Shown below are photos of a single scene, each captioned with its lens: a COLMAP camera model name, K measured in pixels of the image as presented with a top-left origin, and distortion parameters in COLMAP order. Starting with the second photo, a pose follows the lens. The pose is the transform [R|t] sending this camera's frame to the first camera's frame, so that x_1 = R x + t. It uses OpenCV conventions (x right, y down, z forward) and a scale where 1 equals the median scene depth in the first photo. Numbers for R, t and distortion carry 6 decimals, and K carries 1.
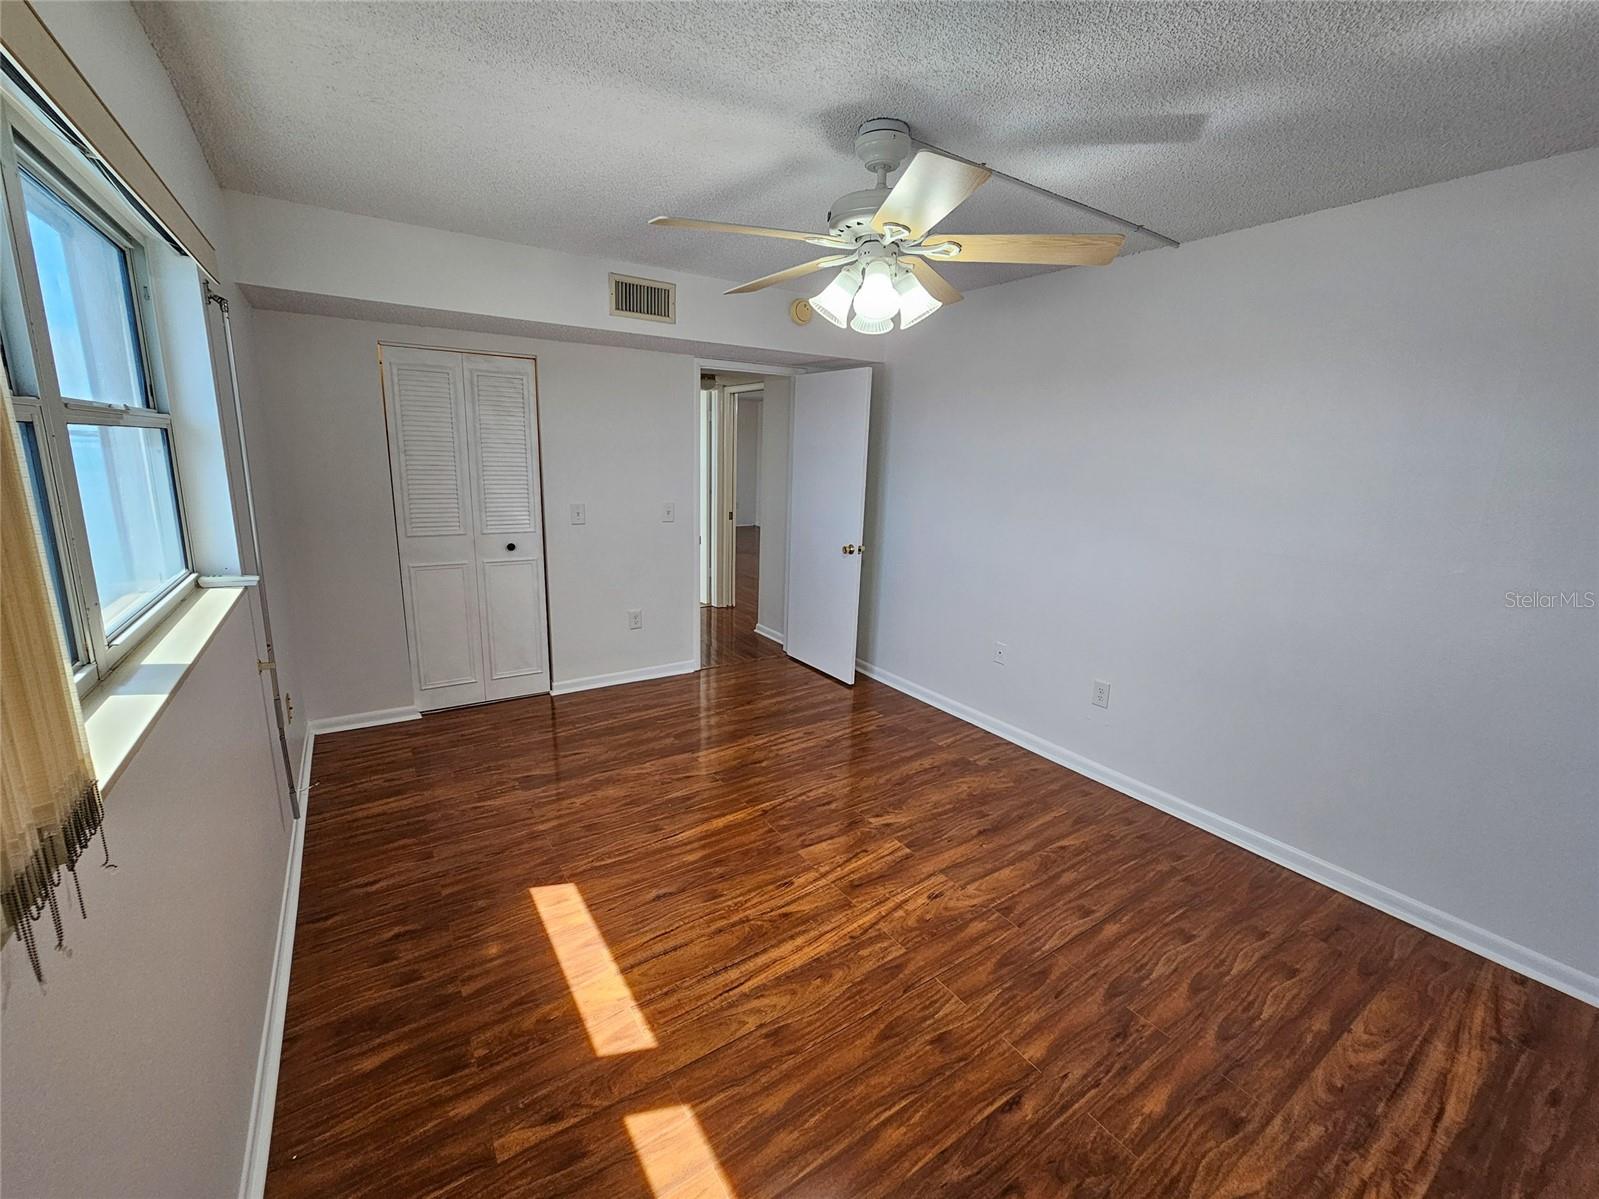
lens RADIAL K [[663.8, 0, 799.9], [0, 663.8, 597.3], [0, 0, 1]] dist [-0.015487, 0.007553]
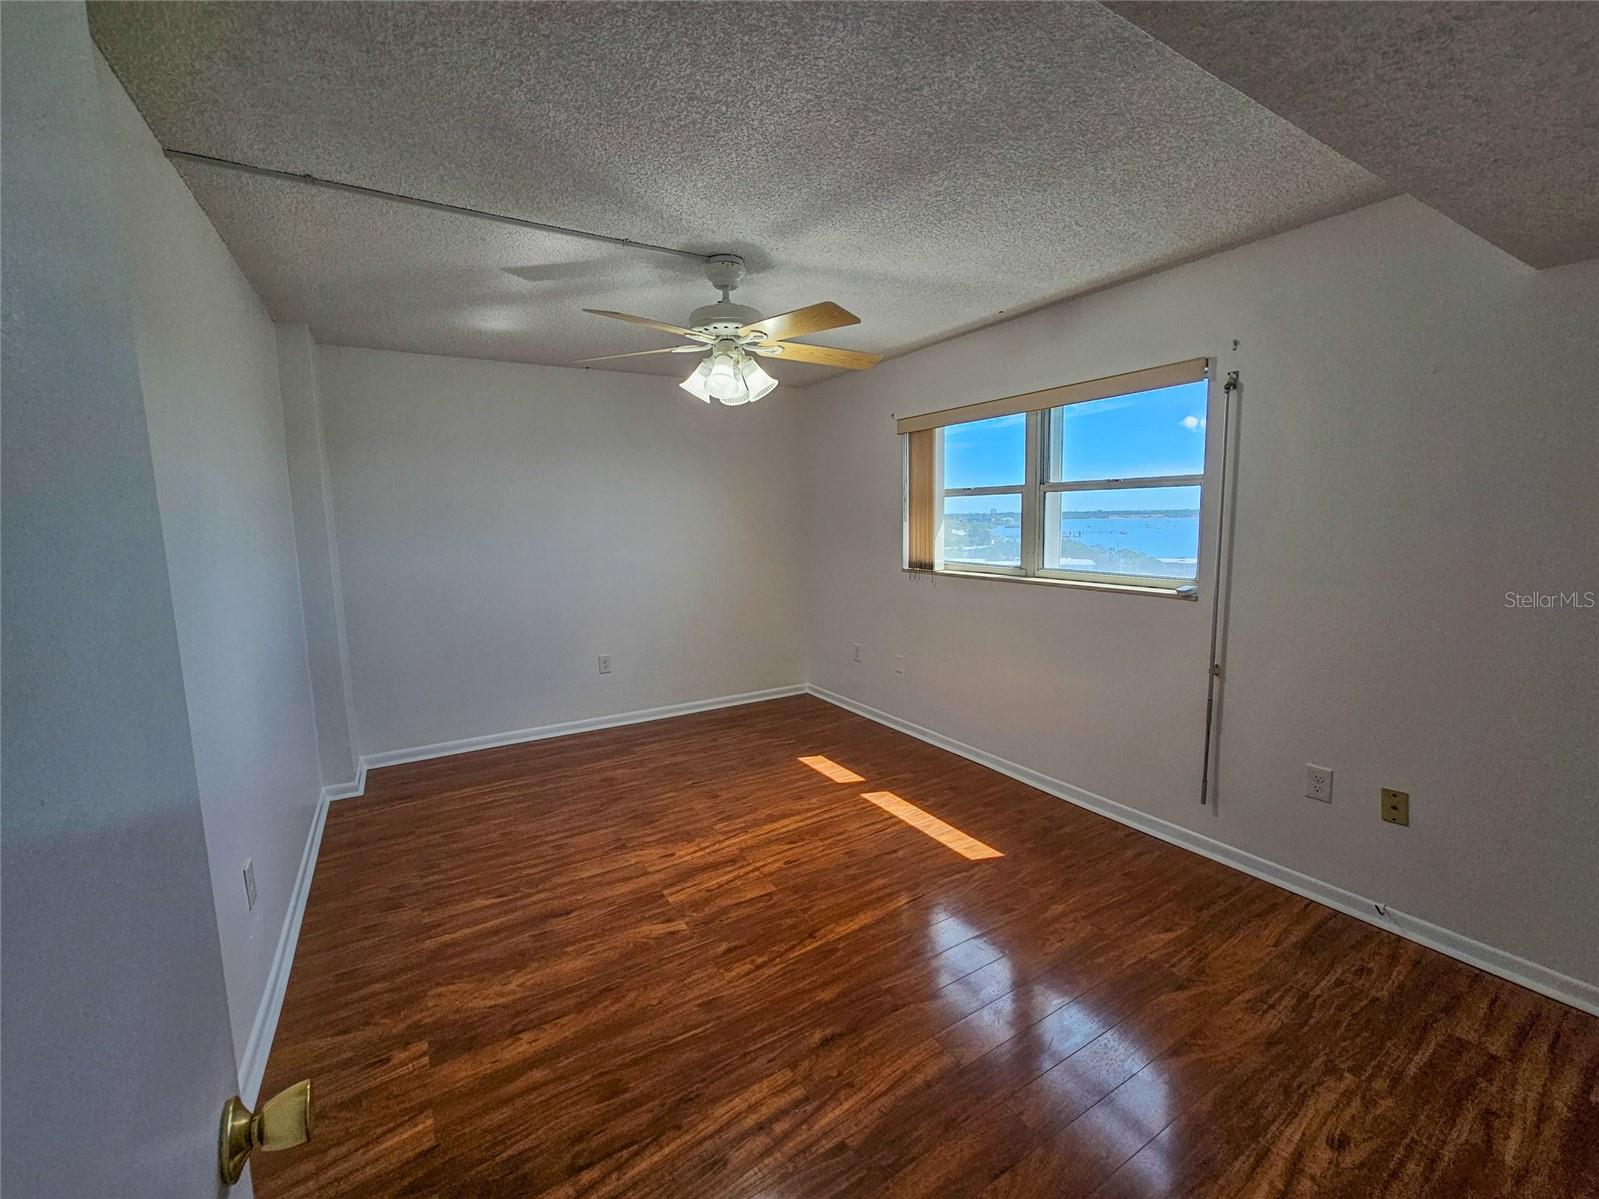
lens RADIAL K [[663.8, 0, 809.3], [0, 663.8, 594.7], [0, 0, 1]] dist [-0.015487, 0.007553]
pose [[-0.999478, -0.019923, 0.025432, -0.073220], [-0.010326, 0.942925, 0.332845, -0.394427], [-0.030612, 0.332409, -0.942638, 1.924049]]
